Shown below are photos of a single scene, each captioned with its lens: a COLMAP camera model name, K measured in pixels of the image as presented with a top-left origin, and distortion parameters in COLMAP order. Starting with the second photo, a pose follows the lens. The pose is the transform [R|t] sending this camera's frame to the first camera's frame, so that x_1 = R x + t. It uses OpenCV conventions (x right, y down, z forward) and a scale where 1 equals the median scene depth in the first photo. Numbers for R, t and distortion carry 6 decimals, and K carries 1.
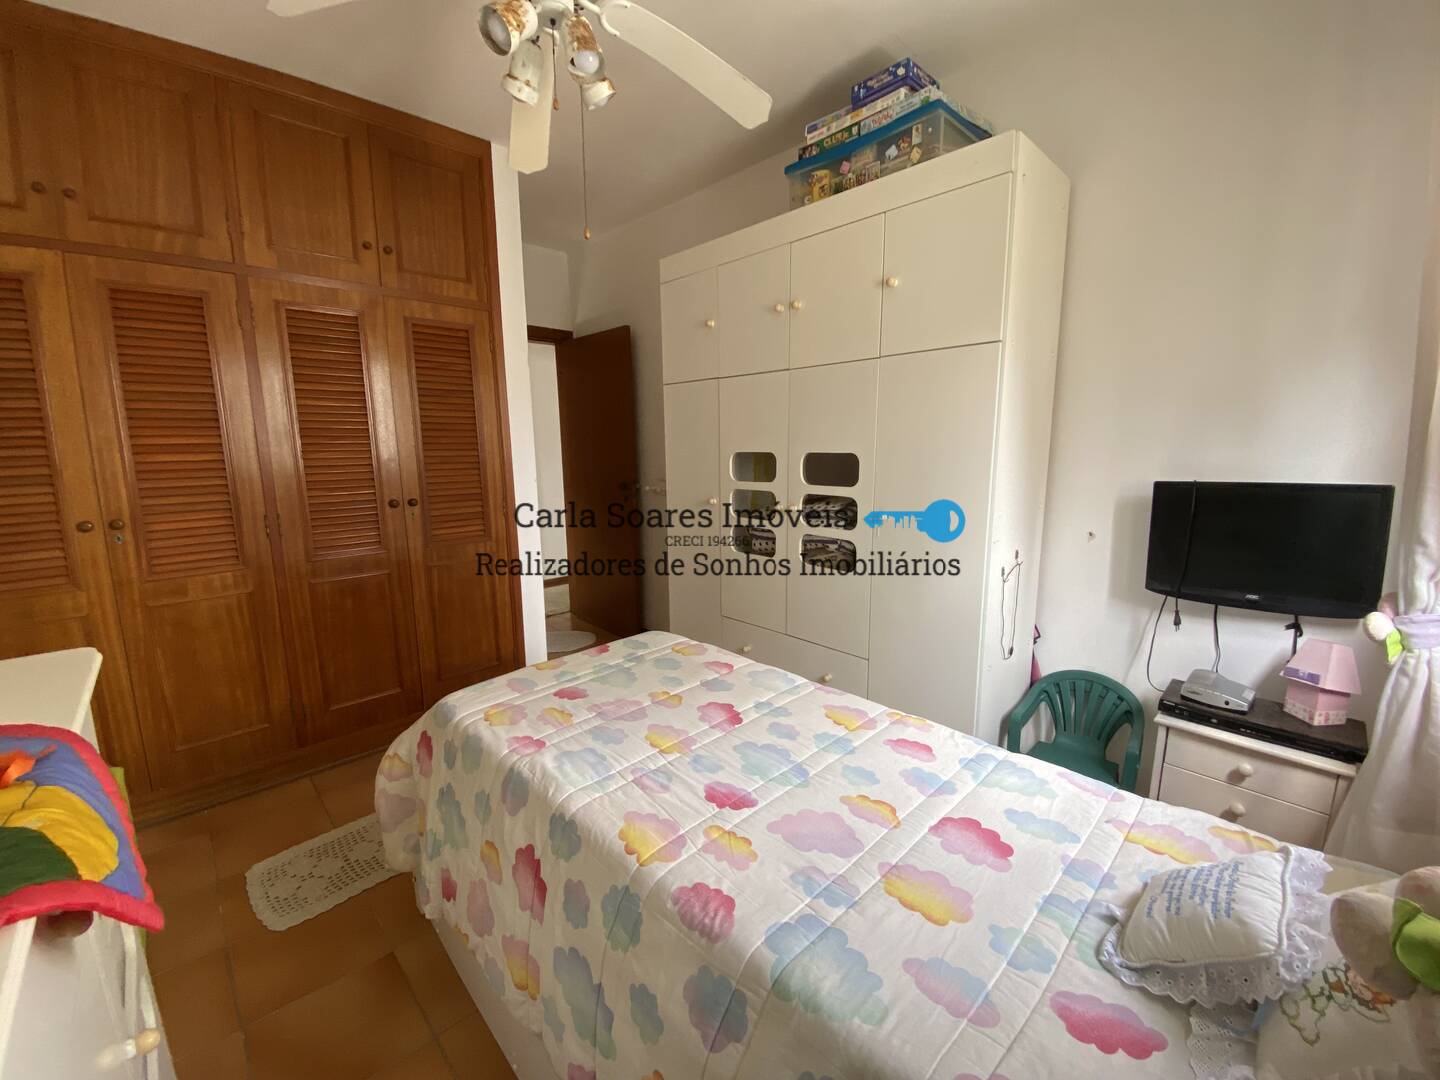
lens RADIAL K [[580.7, 0, 720.2], [0, 580.7, 540.5], [0, 0, 1]] dist [0.020039, -0.019737]
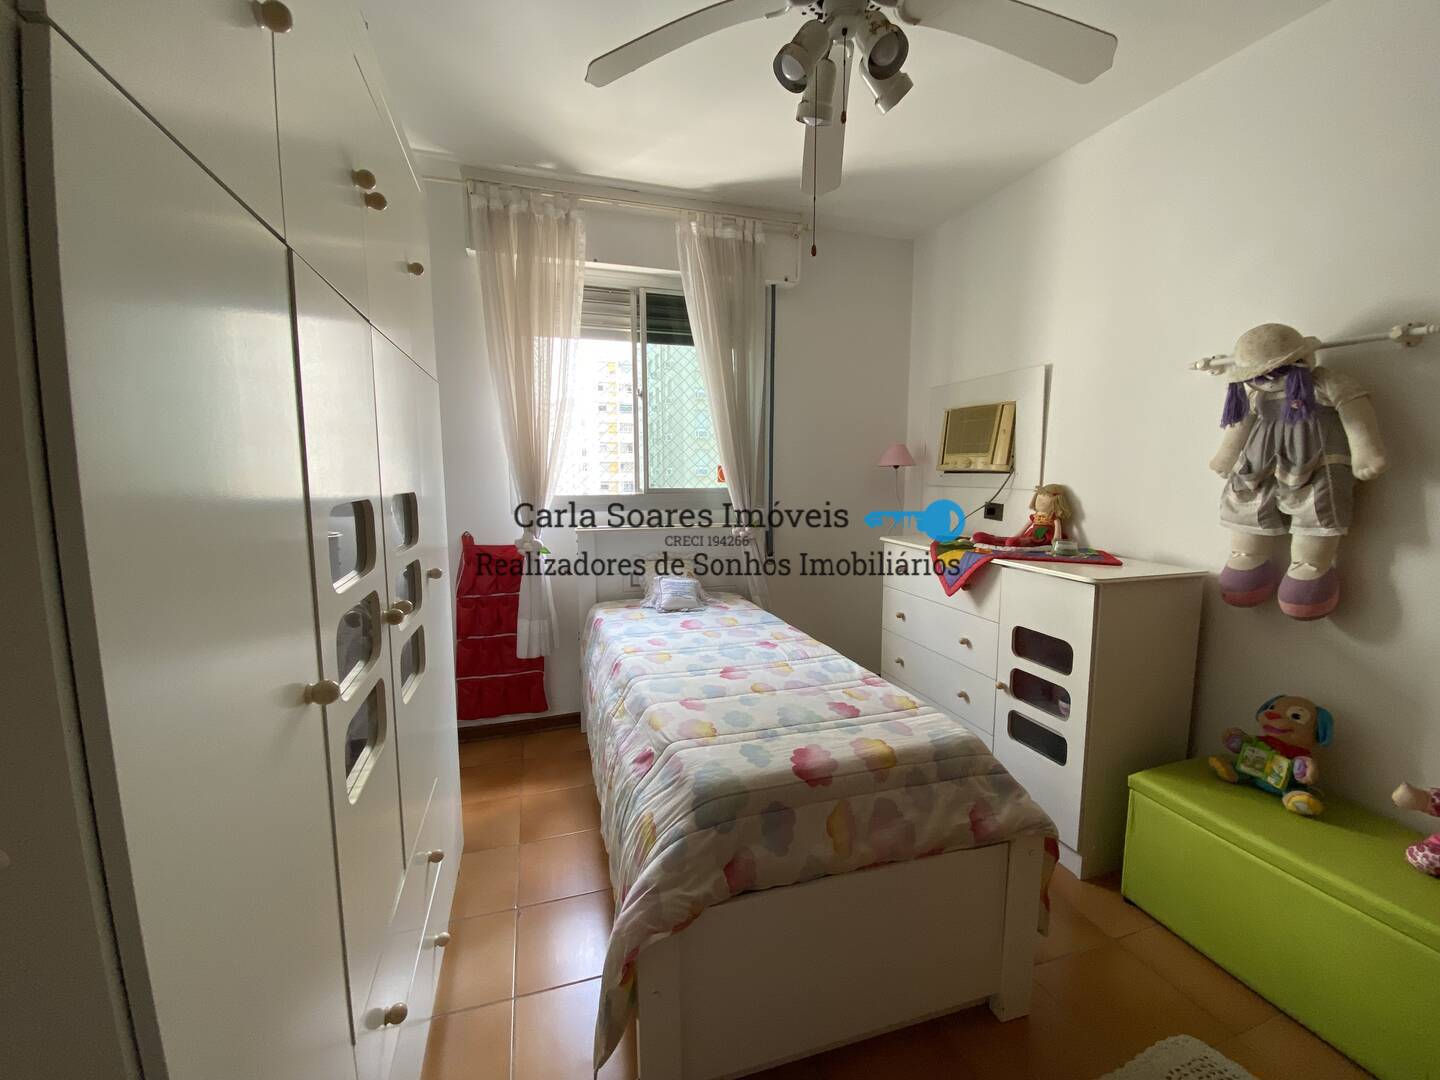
lens RADIAL K [[580.7, 0, 720.2], [0, 580.7, 540.5], [0, 0, 1]] dist [0.020039, -0.019737]
pose [[-0.901186, -0.039670, 0.431614, -0.582205], [0.080317, 0.963273, 0.256232, -0.375140], [-0.425927, 0.265579, -0.864901, 2.252457]]
